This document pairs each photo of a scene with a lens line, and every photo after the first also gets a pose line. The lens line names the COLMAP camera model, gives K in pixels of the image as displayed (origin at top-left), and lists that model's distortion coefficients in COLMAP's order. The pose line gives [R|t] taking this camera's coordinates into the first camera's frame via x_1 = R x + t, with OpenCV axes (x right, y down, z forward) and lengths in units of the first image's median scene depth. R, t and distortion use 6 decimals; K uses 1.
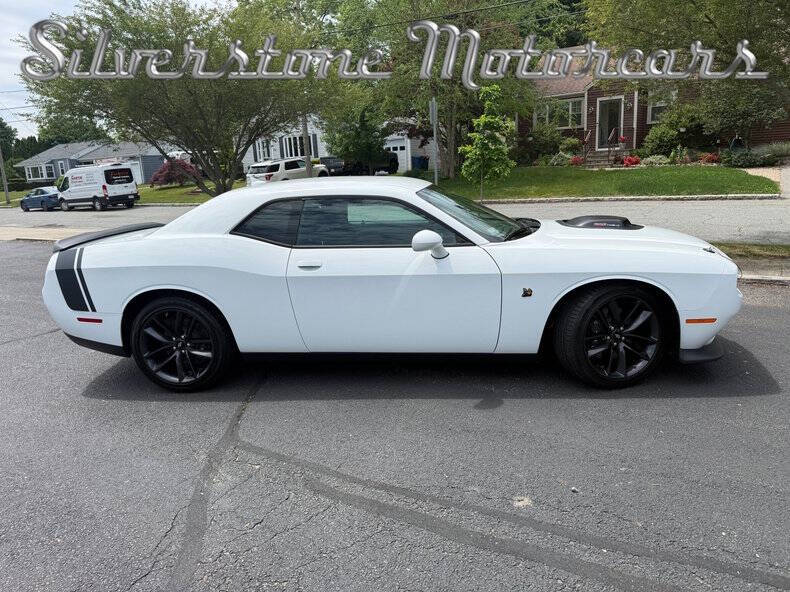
lens RADIAL K [[564.2, 0, 396.2], [0, 564.2, 291.2], [0, 0, 1]] dist [0.028104, -0.022138]
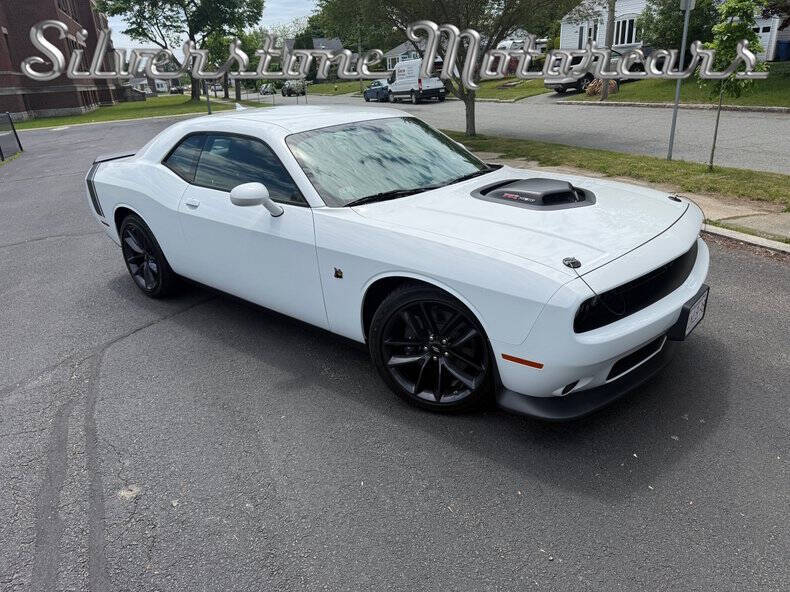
lens RADIAL K [[564.2, 0, 396.2], [0, 564.2, 291.2], [0, 0, 1]] dist [0.028104, -0.022138]
pose [[0.822519, 0.210480, -0.528356, 0.107229], [-0.110858, 0.970513, 0.214043, -0.022666], [0.557828, -0.117482, 0.821600, 0.051486]]
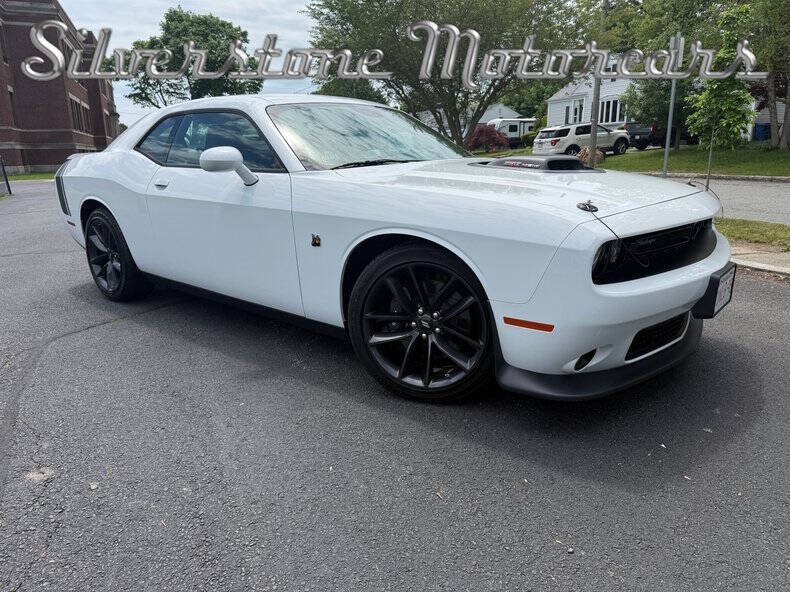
lens RADIAL K [[564.2, 0, 395.0], [0, 564.2, 296.0], [0, 0, 1]] dist [0.011419, -0.003322]
pose [[0.827070, 0.174858, -0.534209, 0.103014], [-0.145665, 0.984591, 0.096756, -0.001647], [0.542896, -0.002208, 0.839797, 0.063327]]
